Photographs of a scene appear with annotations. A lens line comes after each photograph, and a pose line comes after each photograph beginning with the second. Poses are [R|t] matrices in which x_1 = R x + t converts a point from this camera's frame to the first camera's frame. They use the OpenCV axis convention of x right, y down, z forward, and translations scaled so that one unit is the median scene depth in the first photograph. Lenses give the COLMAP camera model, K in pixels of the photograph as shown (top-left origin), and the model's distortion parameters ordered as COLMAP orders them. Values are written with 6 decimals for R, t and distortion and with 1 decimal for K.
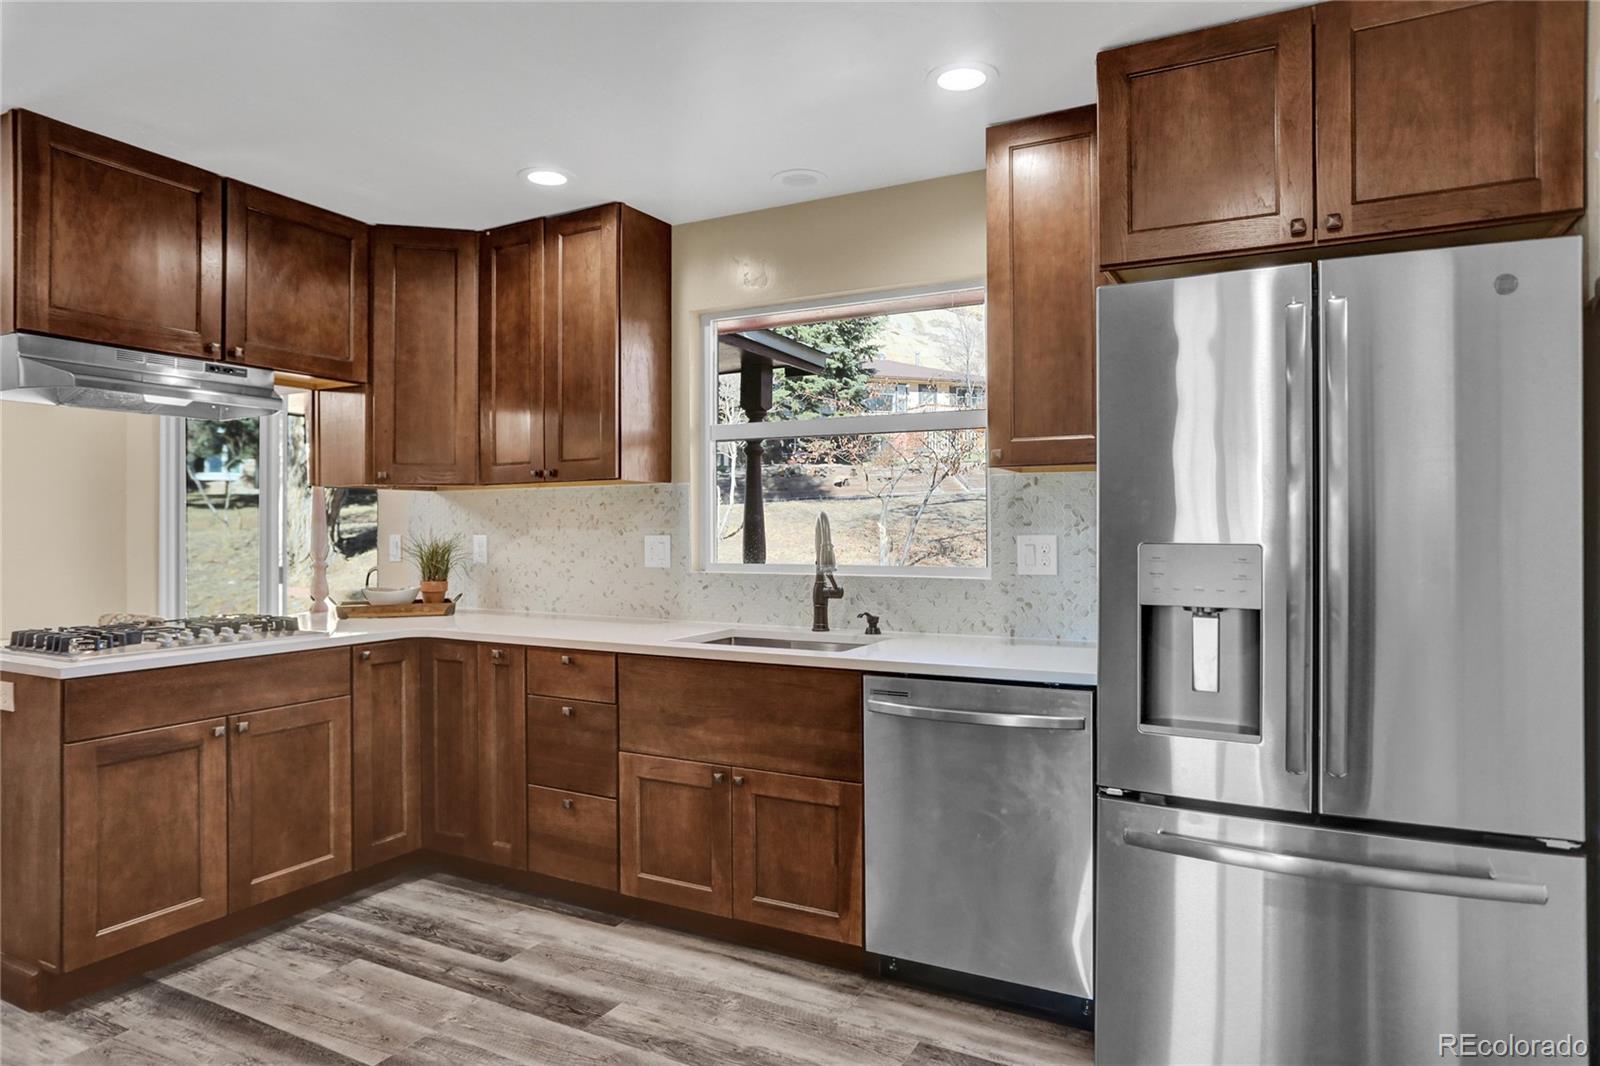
lens RADIAL K [[965.5, 0, 794.0], [0, 965.5, 519.6], [0, 0, 1]] dist [-0.051553, 0.035590]
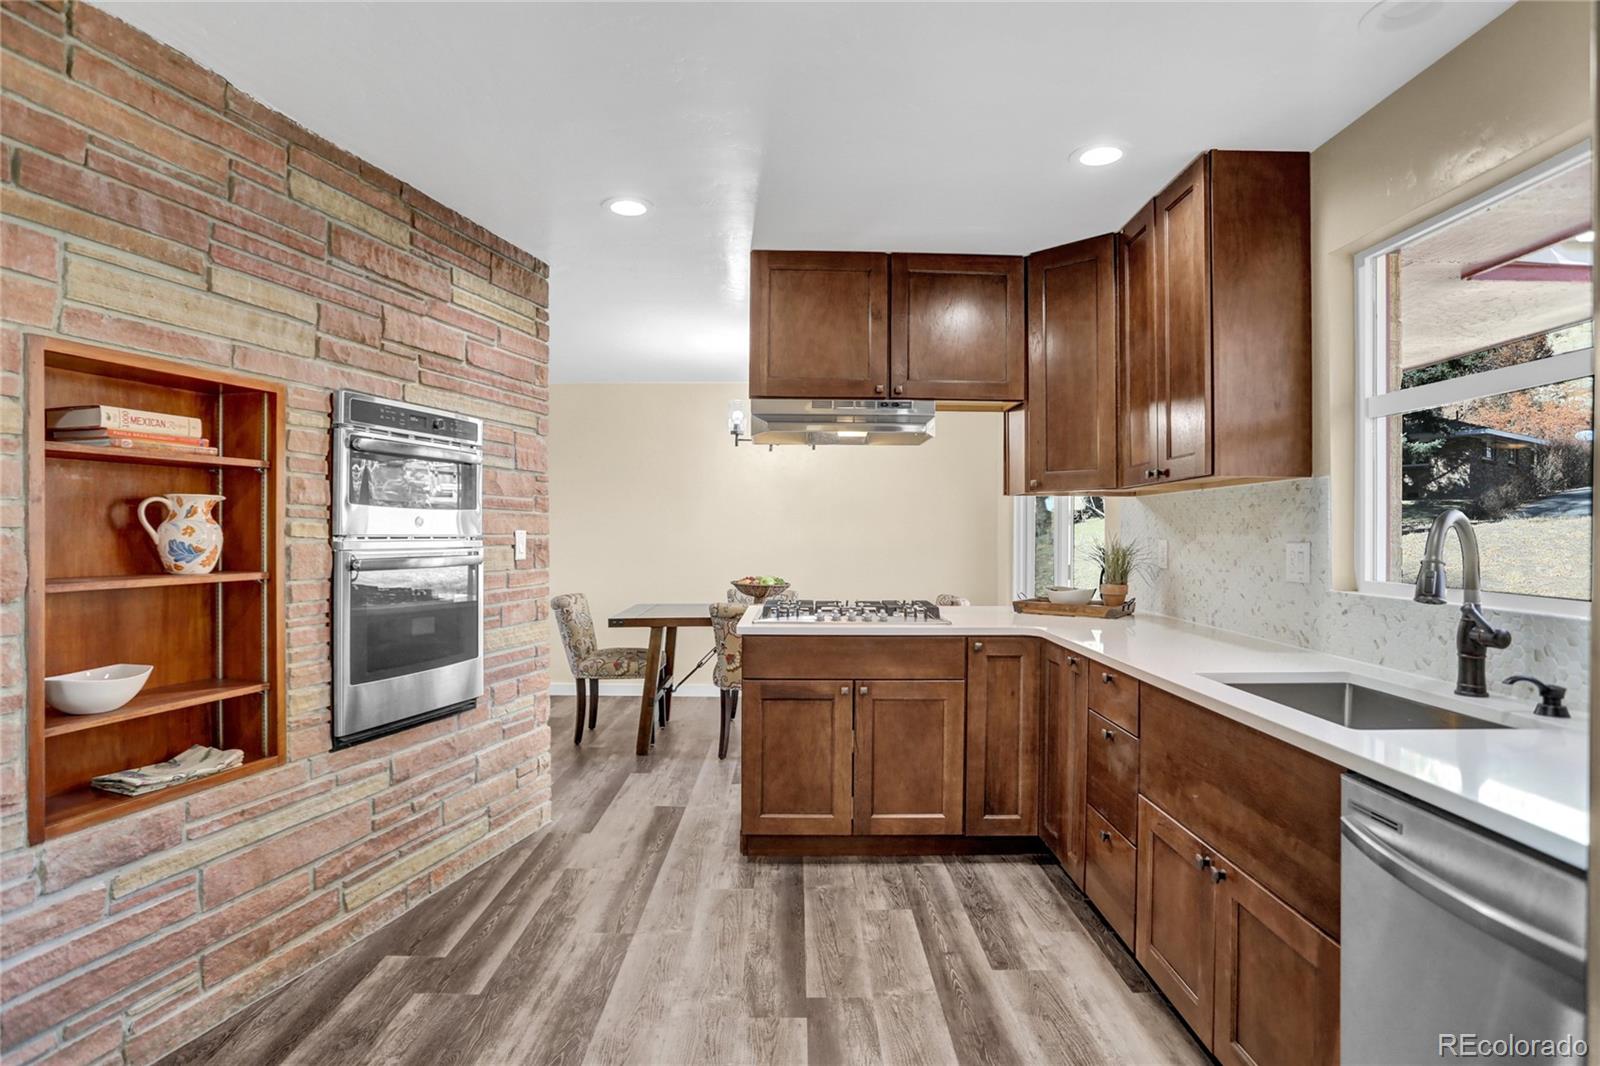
lens RADIAL K [[822.7, 0, 794.3], [0, 822.7, 529.7], [0, 0, 1]] dist [-0.051744, 0.018441]
pose [[0.480453, 0.003205, -0.877015, 0.280751], [0.002434, 0.999985, 0.004988, 0.000868], [0.877017, -0.004531, 0.480438, 0.350467]]
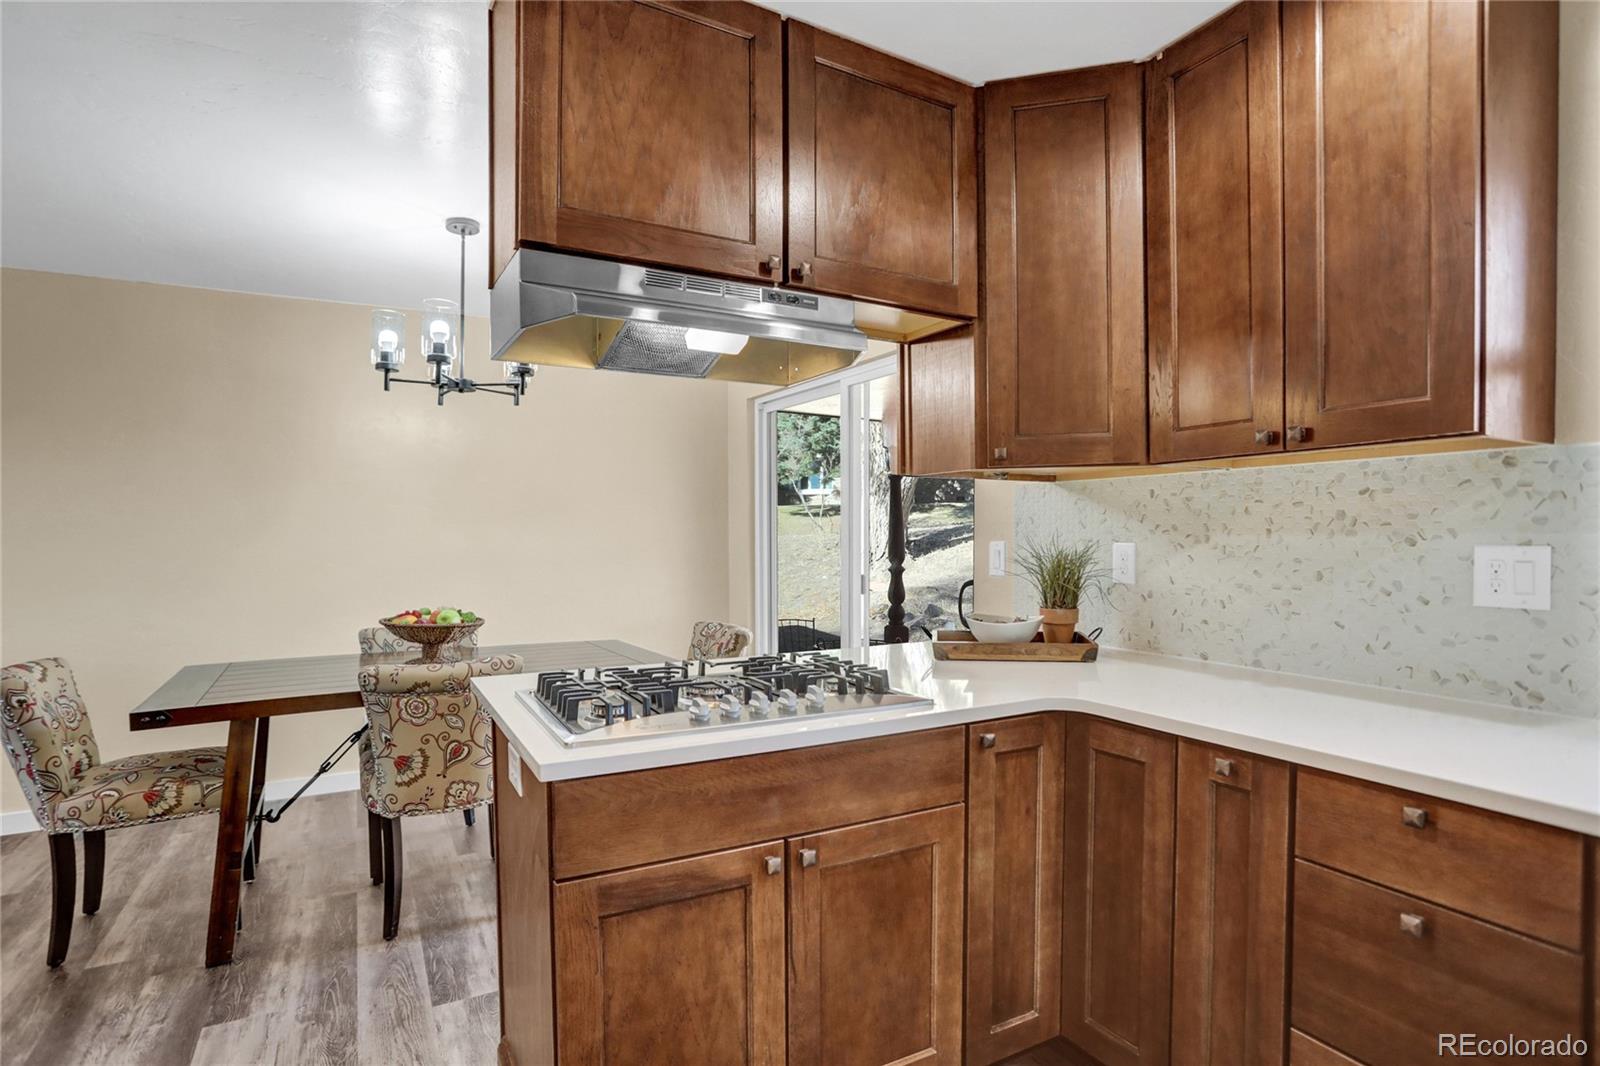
lens RADIAL K [[822.7, 0, 795.9], [0, 822.7, 554.9], [0, 0, 1]] dist [-0.051744, 0.018441]
pose [[0.840650, 0.015218, -0.541365, -0.264369], [0.004695, 0.999363, 0.035384, 0.003876], [0.541558, -0.032287, 0.840043, 0.486580]]
